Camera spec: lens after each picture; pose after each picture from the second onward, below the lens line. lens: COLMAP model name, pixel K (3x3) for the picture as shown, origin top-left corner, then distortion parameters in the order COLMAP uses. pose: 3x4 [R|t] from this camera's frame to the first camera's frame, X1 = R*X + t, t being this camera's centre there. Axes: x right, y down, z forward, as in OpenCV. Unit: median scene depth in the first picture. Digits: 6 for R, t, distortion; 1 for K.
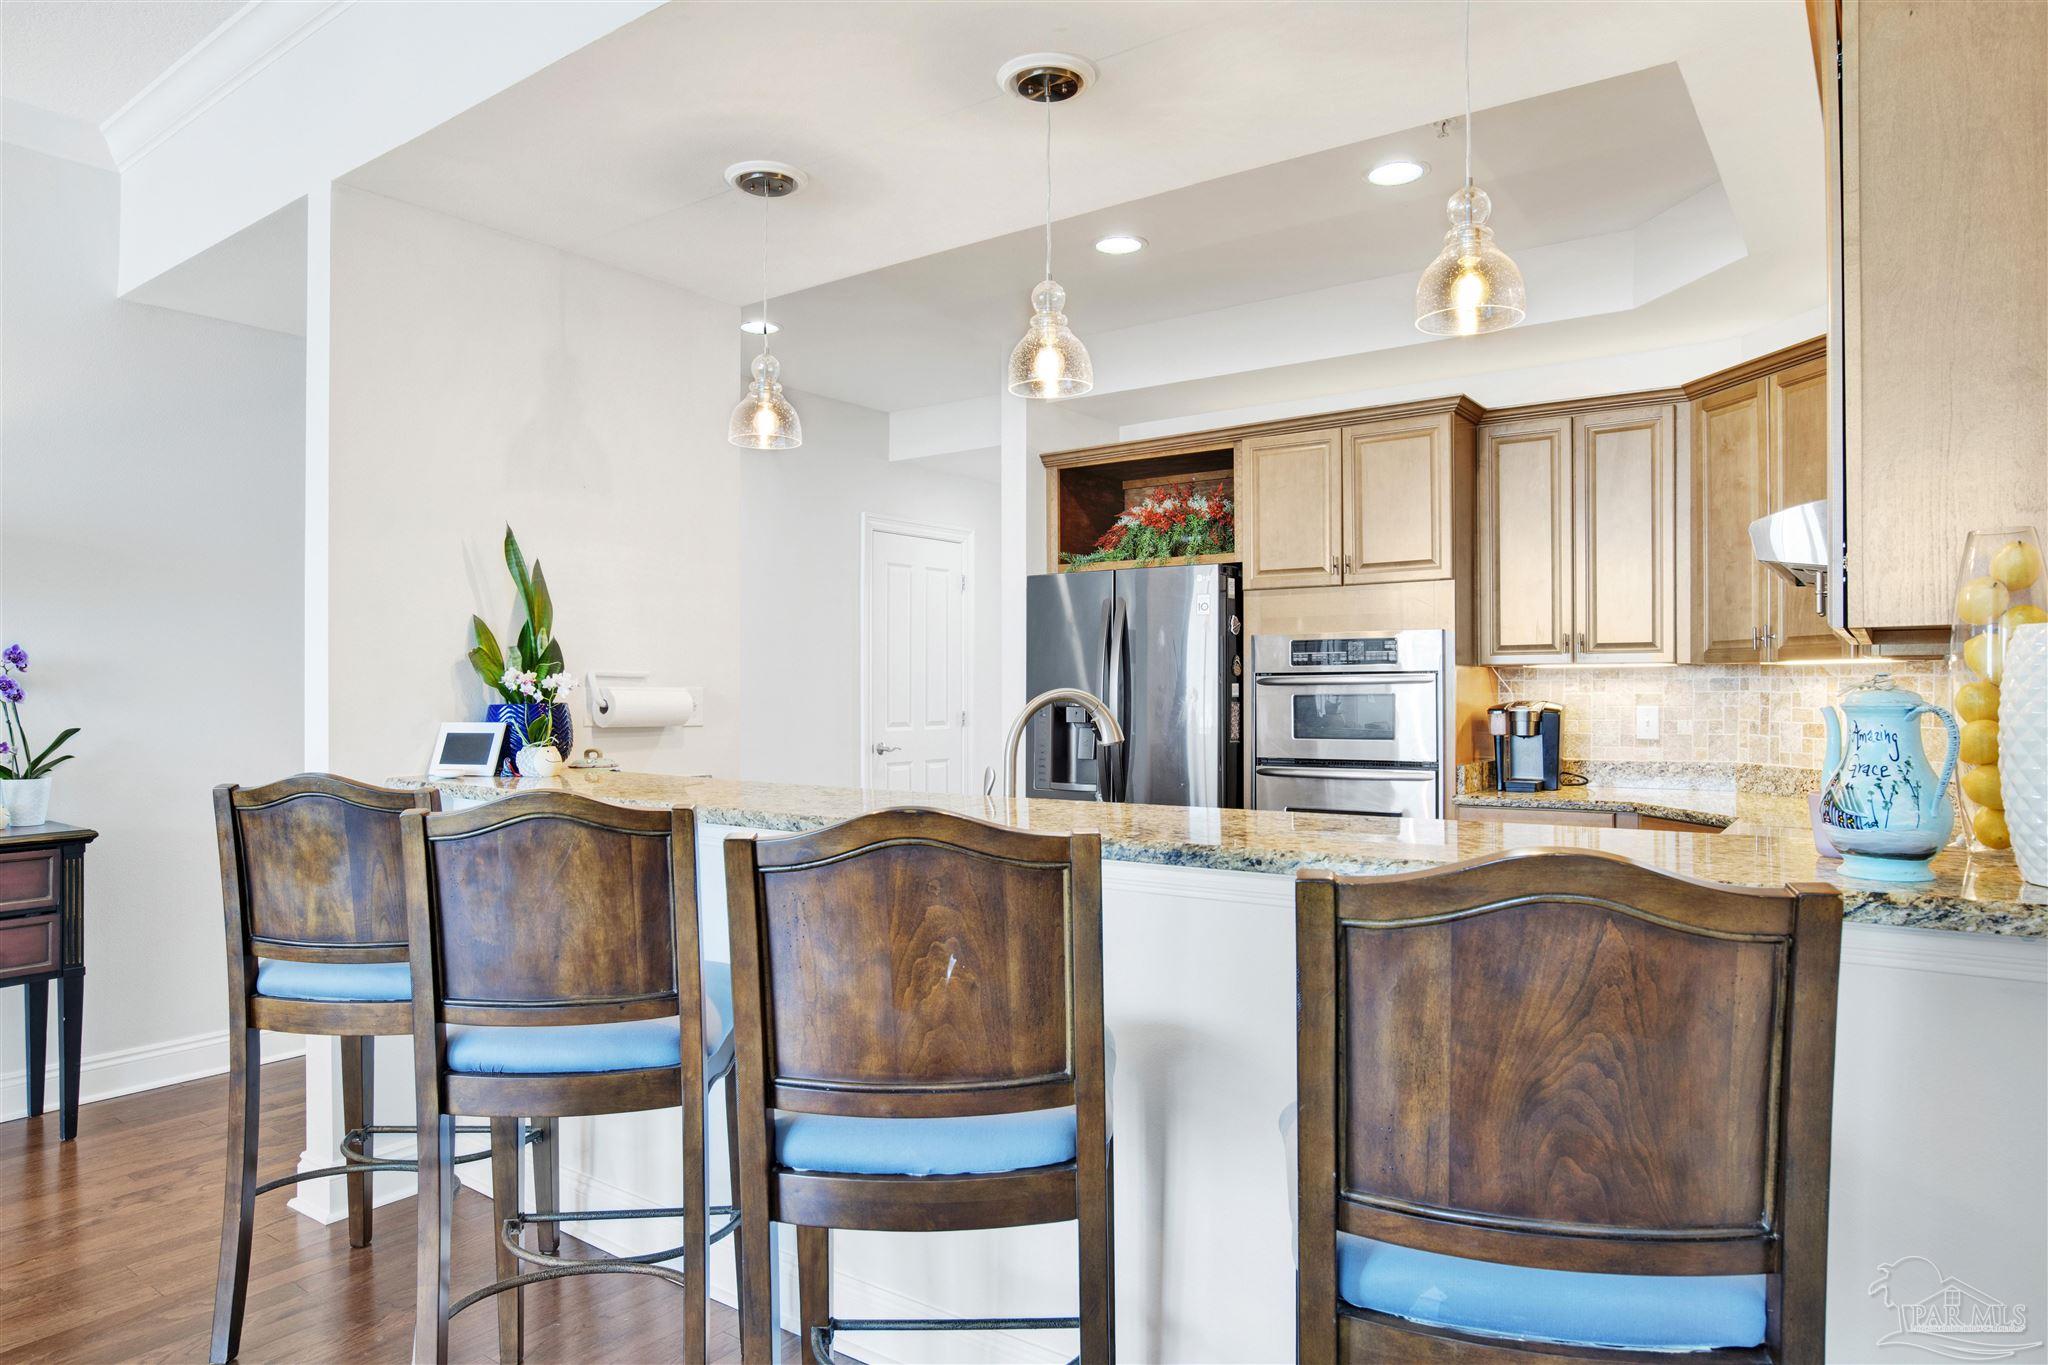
lens RADIAL K [[1245.0, 0, 1024.0], [0, 1245.0, 682.5], [0, 0, 1]] dist [-0.051270, 0.001839]
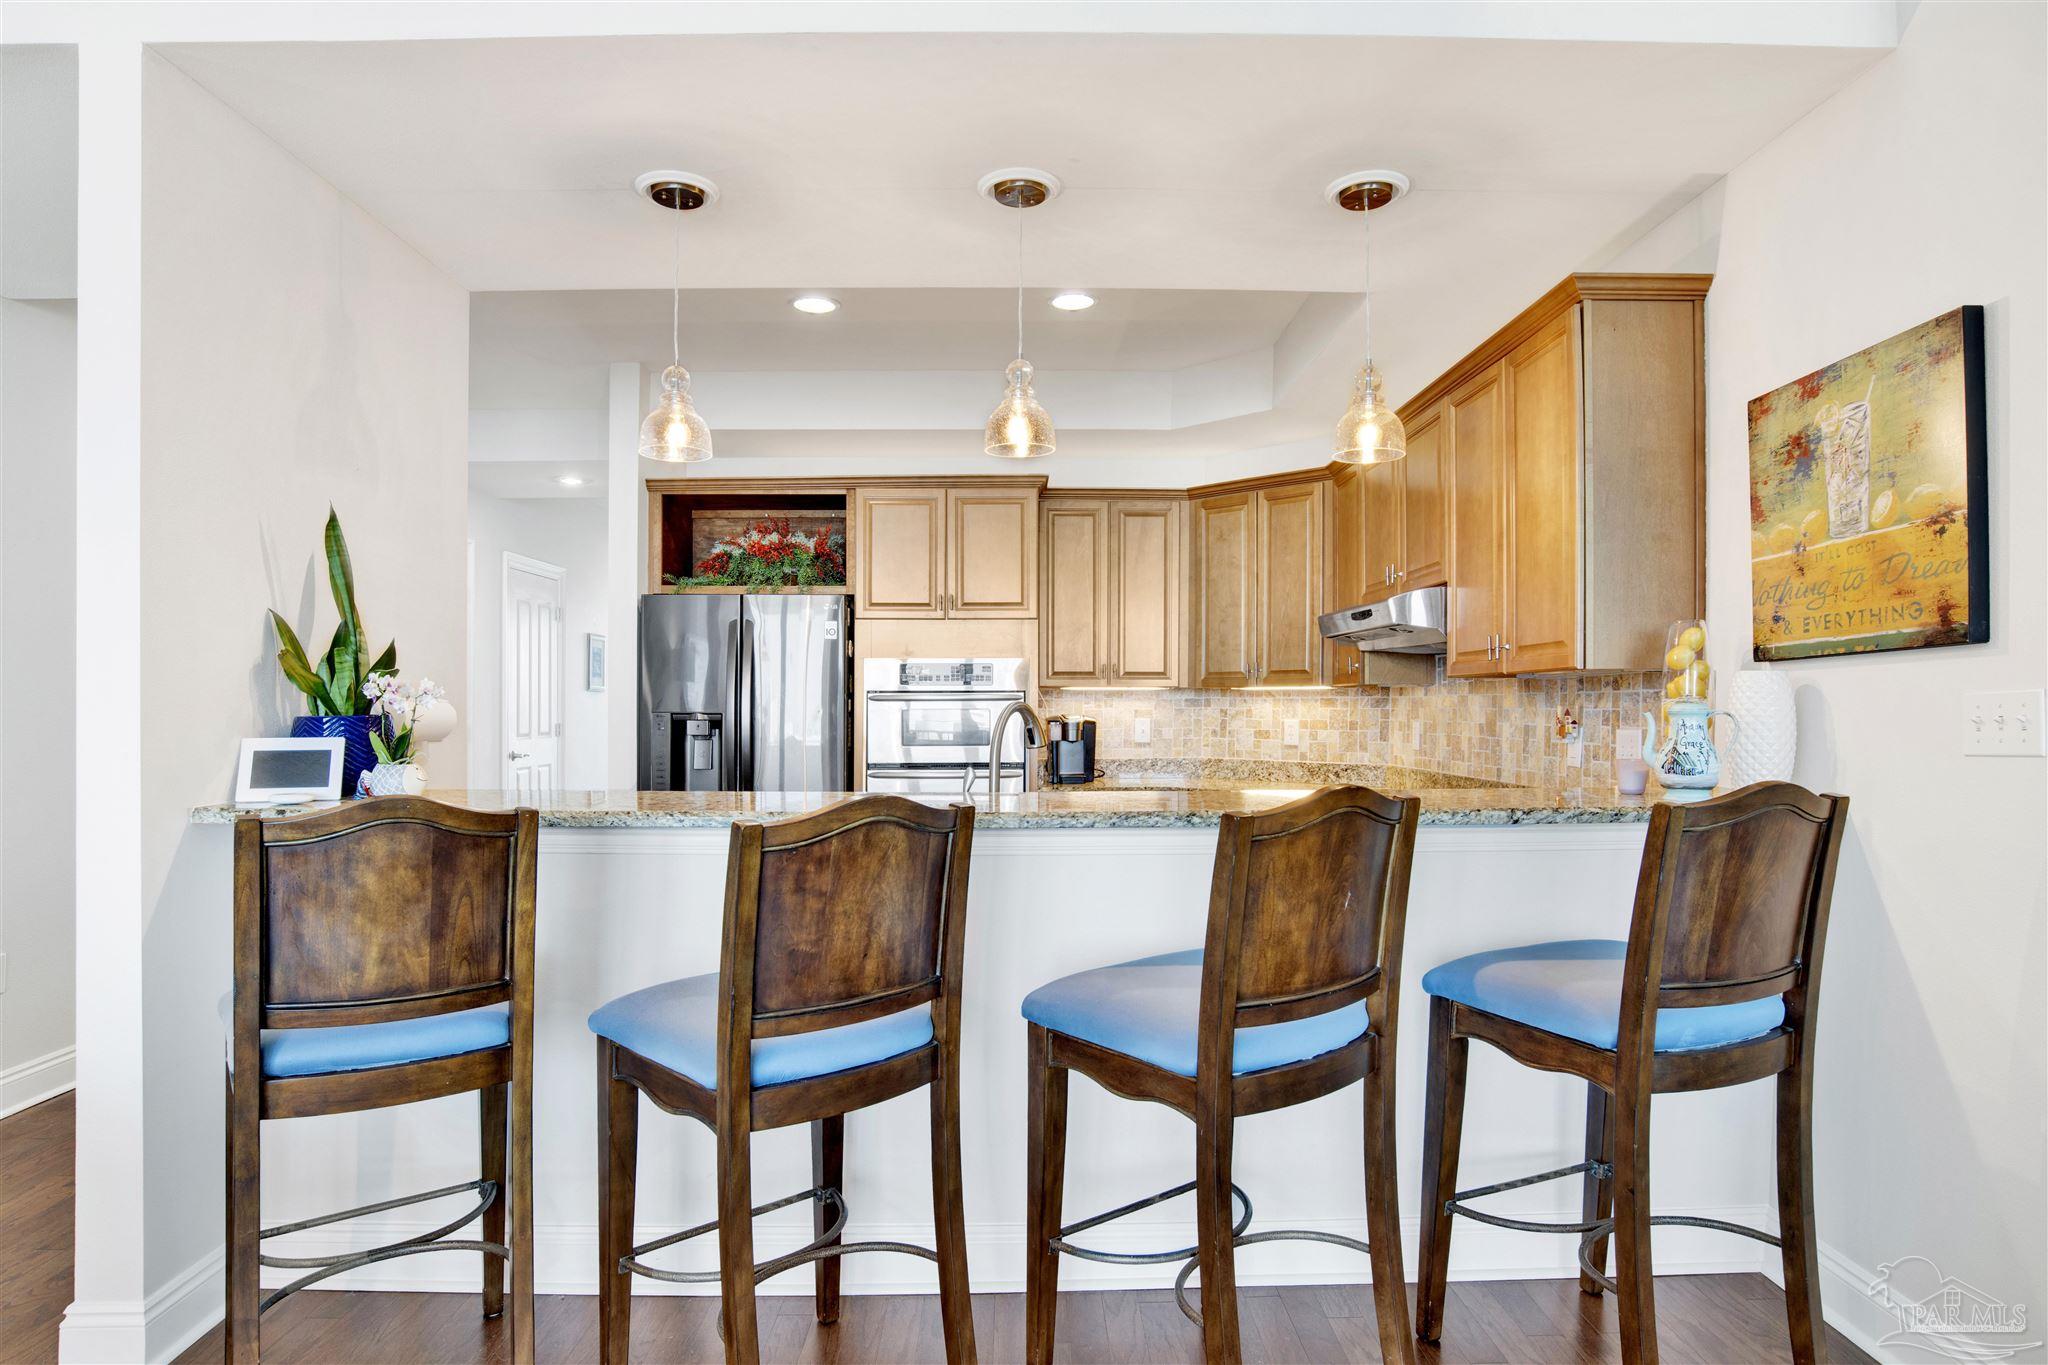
lens RADIAL K [[1127.8, 0, 1017.4], [0, 1127.8, 731.8], [0, 0, 1]] dist [-0.056677, 0.002493]
pose [[0.803154, -0.009255, 0.595699, -0.363044], [-0.006241, 0.999694, 0.023946, 0.005111], [-0.595738, -0.022950, 0.802851, 0.073869]]
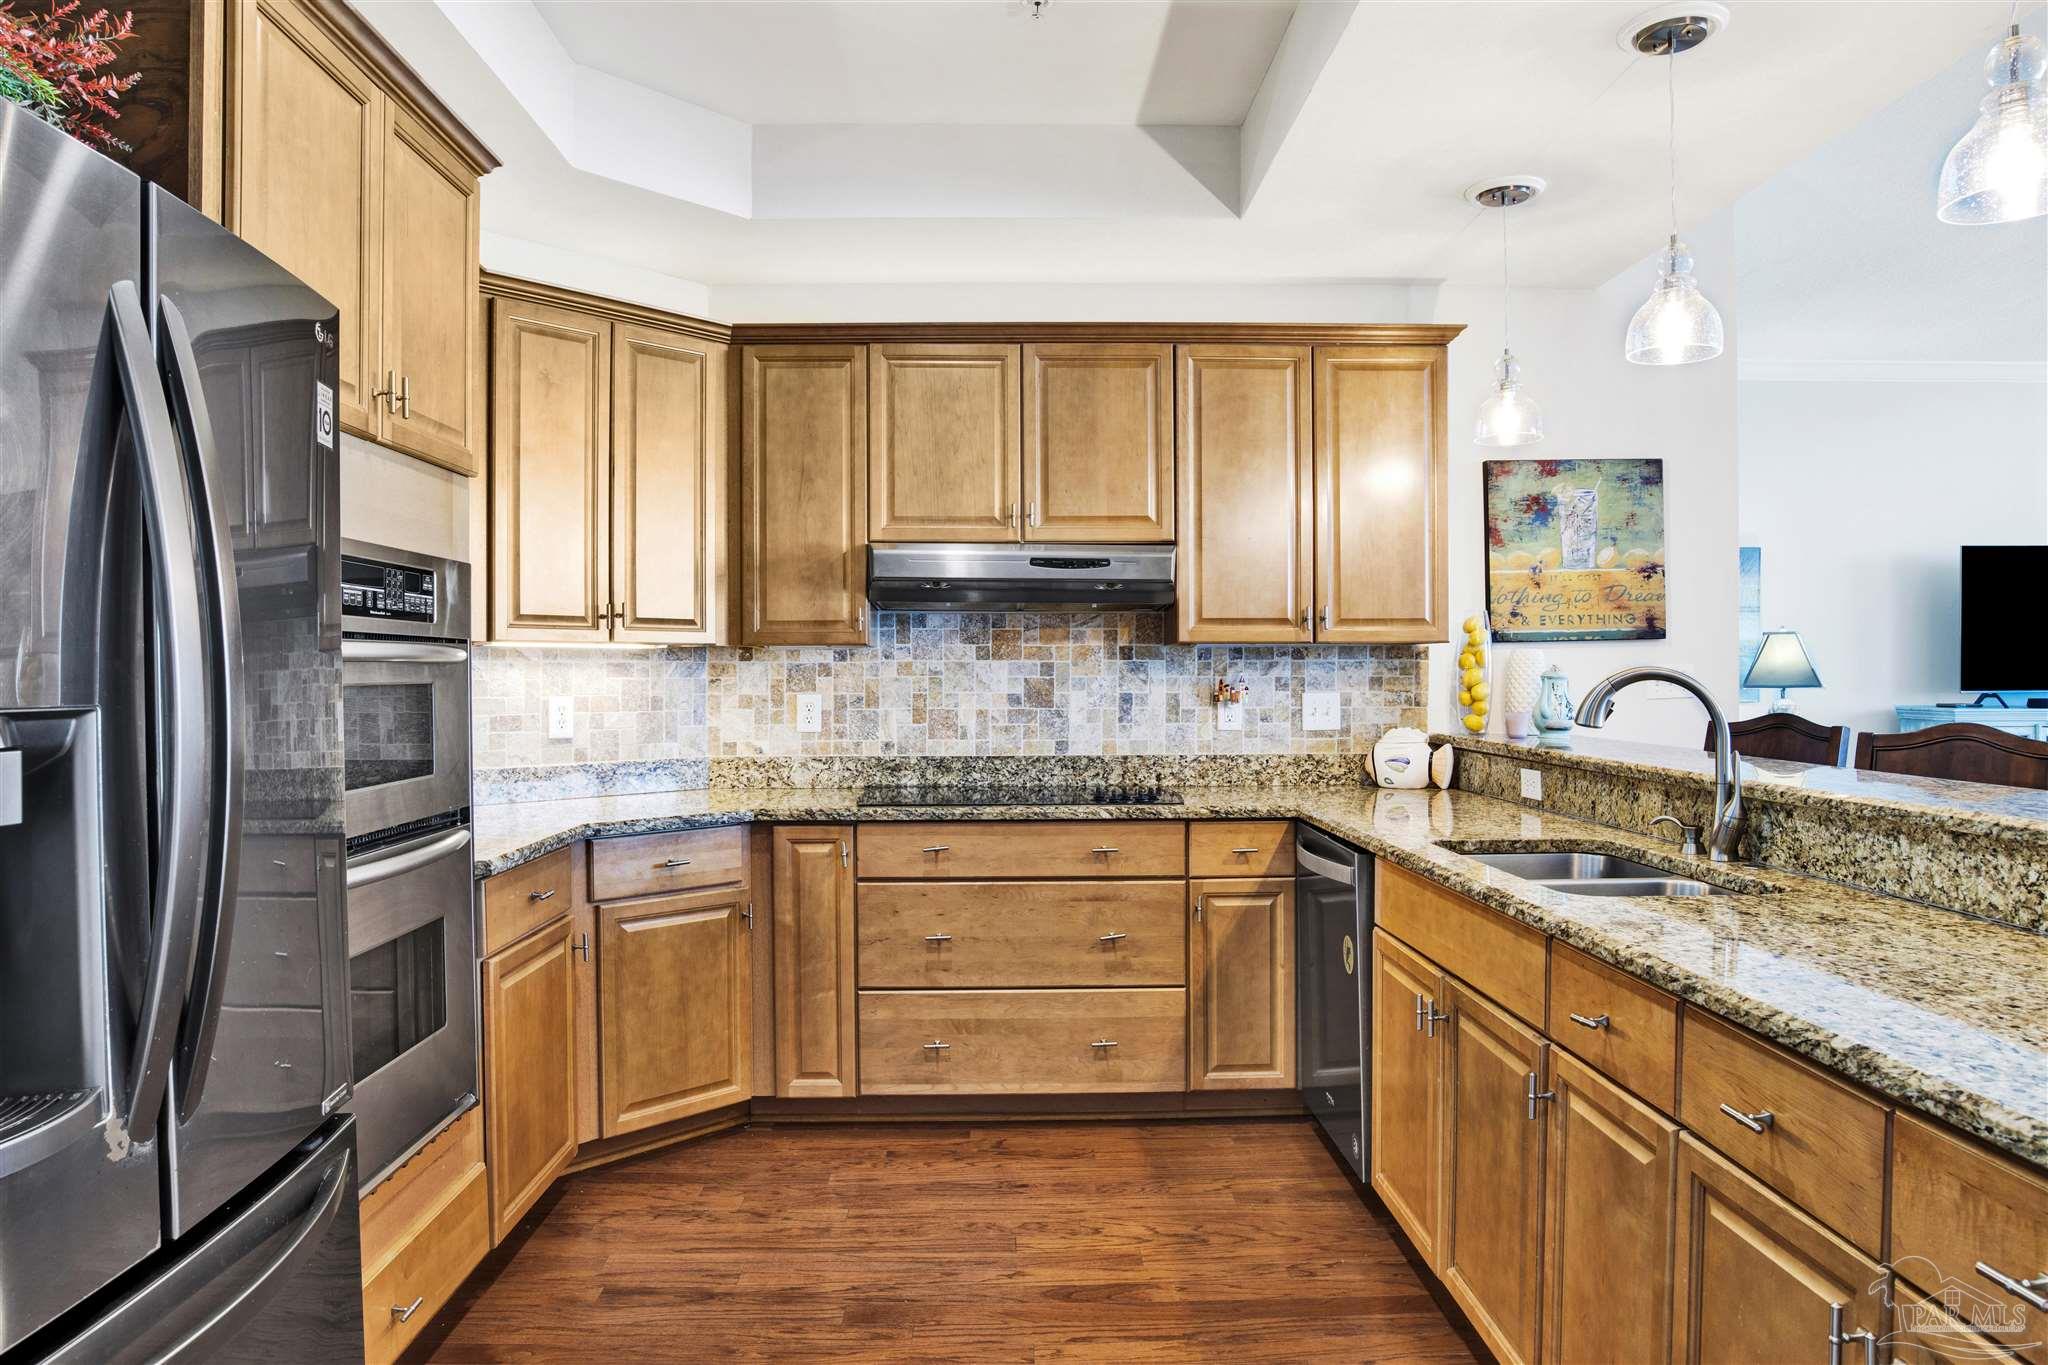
lens RADIAL K [[1252.5, 0, 1059.1], [0, 1252.5, 680.4], [0, 0, 1]] dist [-0.078731, 0.040701]
pose [[-0.607004, 0.000117, 0.794699, -0.260162], [0.000951, 0.999999, 0.000579, 0.007782], [-0.794698, 0.001107, -0.607004, 1.107898]]
